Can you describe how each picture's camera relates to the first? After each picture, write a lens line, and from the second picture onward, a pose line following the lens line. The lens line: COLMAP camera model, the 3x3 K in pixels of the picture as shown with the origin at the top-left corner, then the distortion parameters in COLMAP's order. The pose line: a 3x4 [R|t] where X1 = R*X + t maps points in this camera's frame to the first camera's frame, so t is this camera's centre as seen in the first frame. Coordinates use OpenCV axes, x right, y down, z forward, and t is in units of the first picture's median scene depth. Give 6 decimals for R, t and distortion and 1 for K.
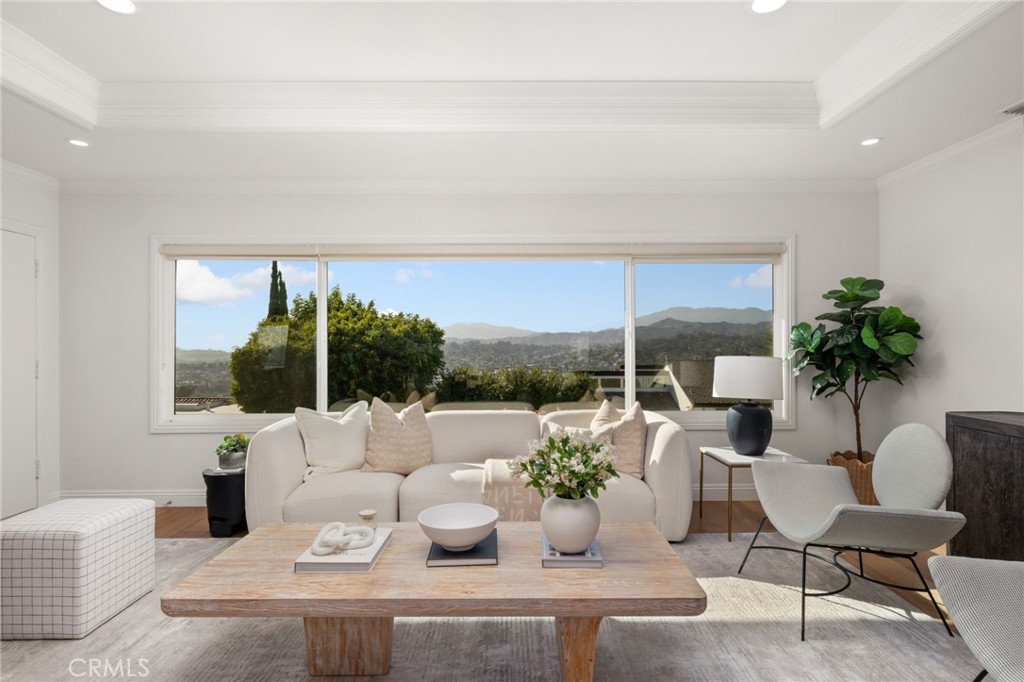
lens RADIAL K [[534.9, 0, 512.0], [0, 534.9, 341.0], [0, 0, 1]] dist [-0.001967, -0.000683]
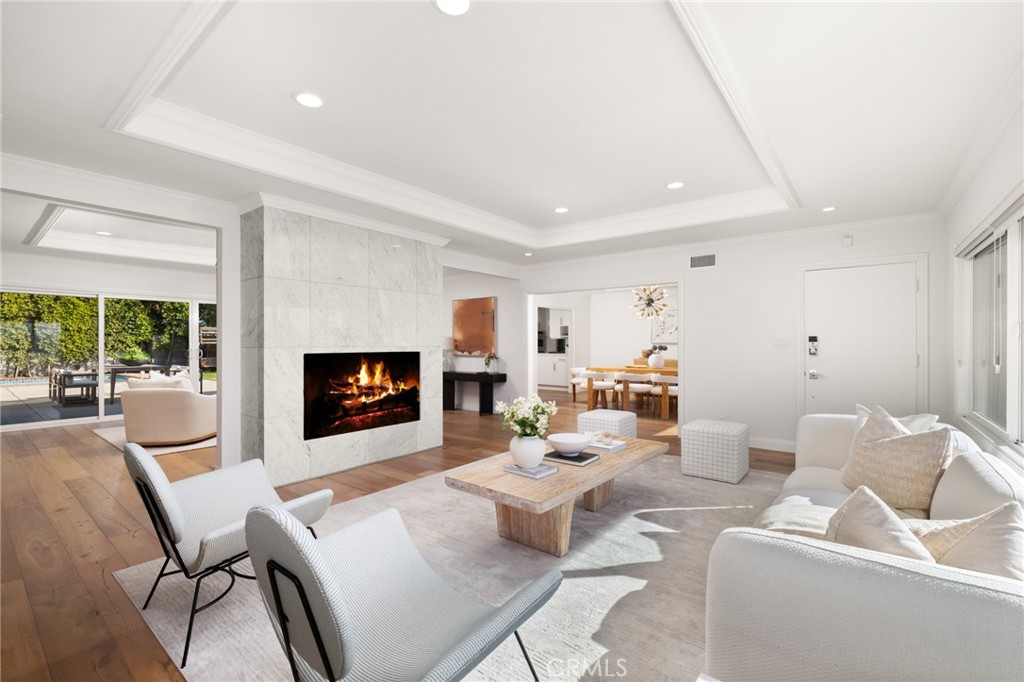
lens RADIAL K [[453.0, 0, 506.2], [0, 453.0, 330.0], [0, 0, 1]] dist [-0.001898, -0.000312]
pose [[-0.660988, -0.014493, -0.750257, 0.584601], [0.006282, 0.999672, -0.024845, -0.001796], [0.750370, -0.021136, -0.660680, 0.896119]]
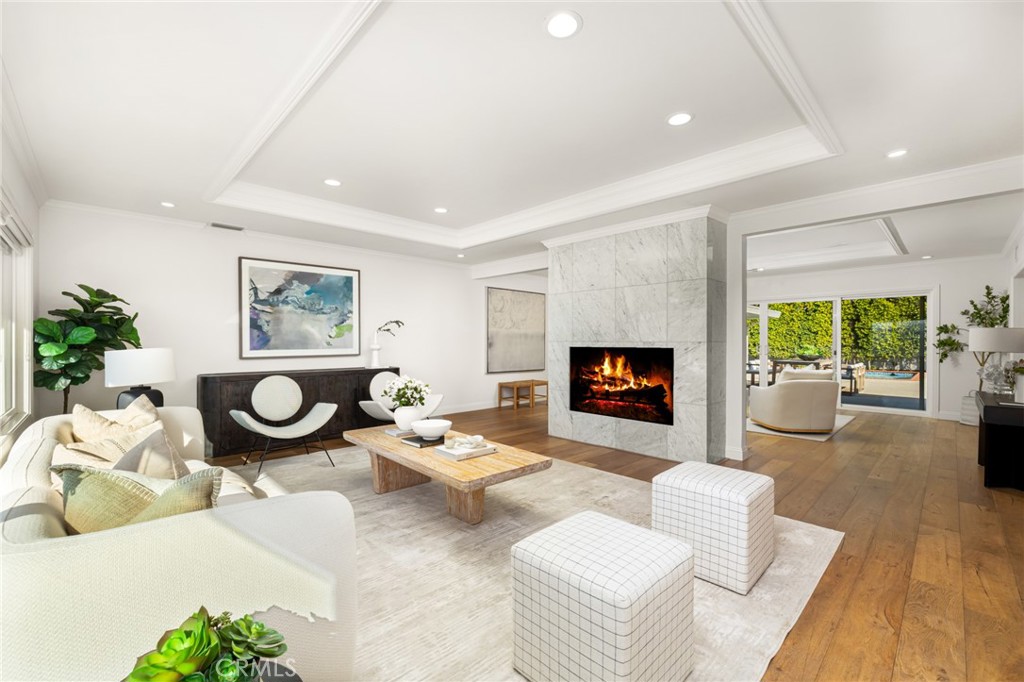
lens RADIAL K [[434.6, 0, 512.0], [0, 434.6, 341.0], [0, 0, 1]] dist [0.002505, -0.000001]
pose [[-0.698224, 0.005974, 0.715855, -0.708295], [0.001742, 0.999976, -0.006647, 0.015595], [-0.715877, -0.003394, -0.698218, 0.934231]]
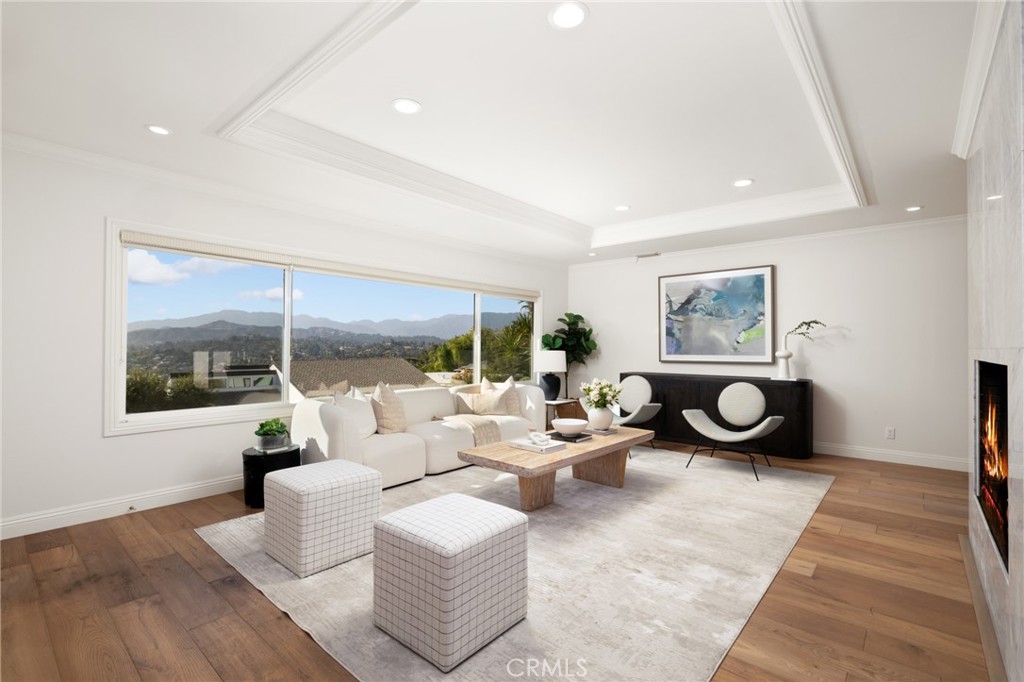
lens RADIAL K [[469.4, 0, 516.7], [0, 469.4, 342.9], [0, 0, 1]] dist [0.000119, 0.000155]
pose [[0.660358, 0.013549, 0.750829, -0.809825], [-0.011888, 0.999901, -0.007588, 0.011497], [-0.750857, -0.003915, 0.660453, -0.045134]]
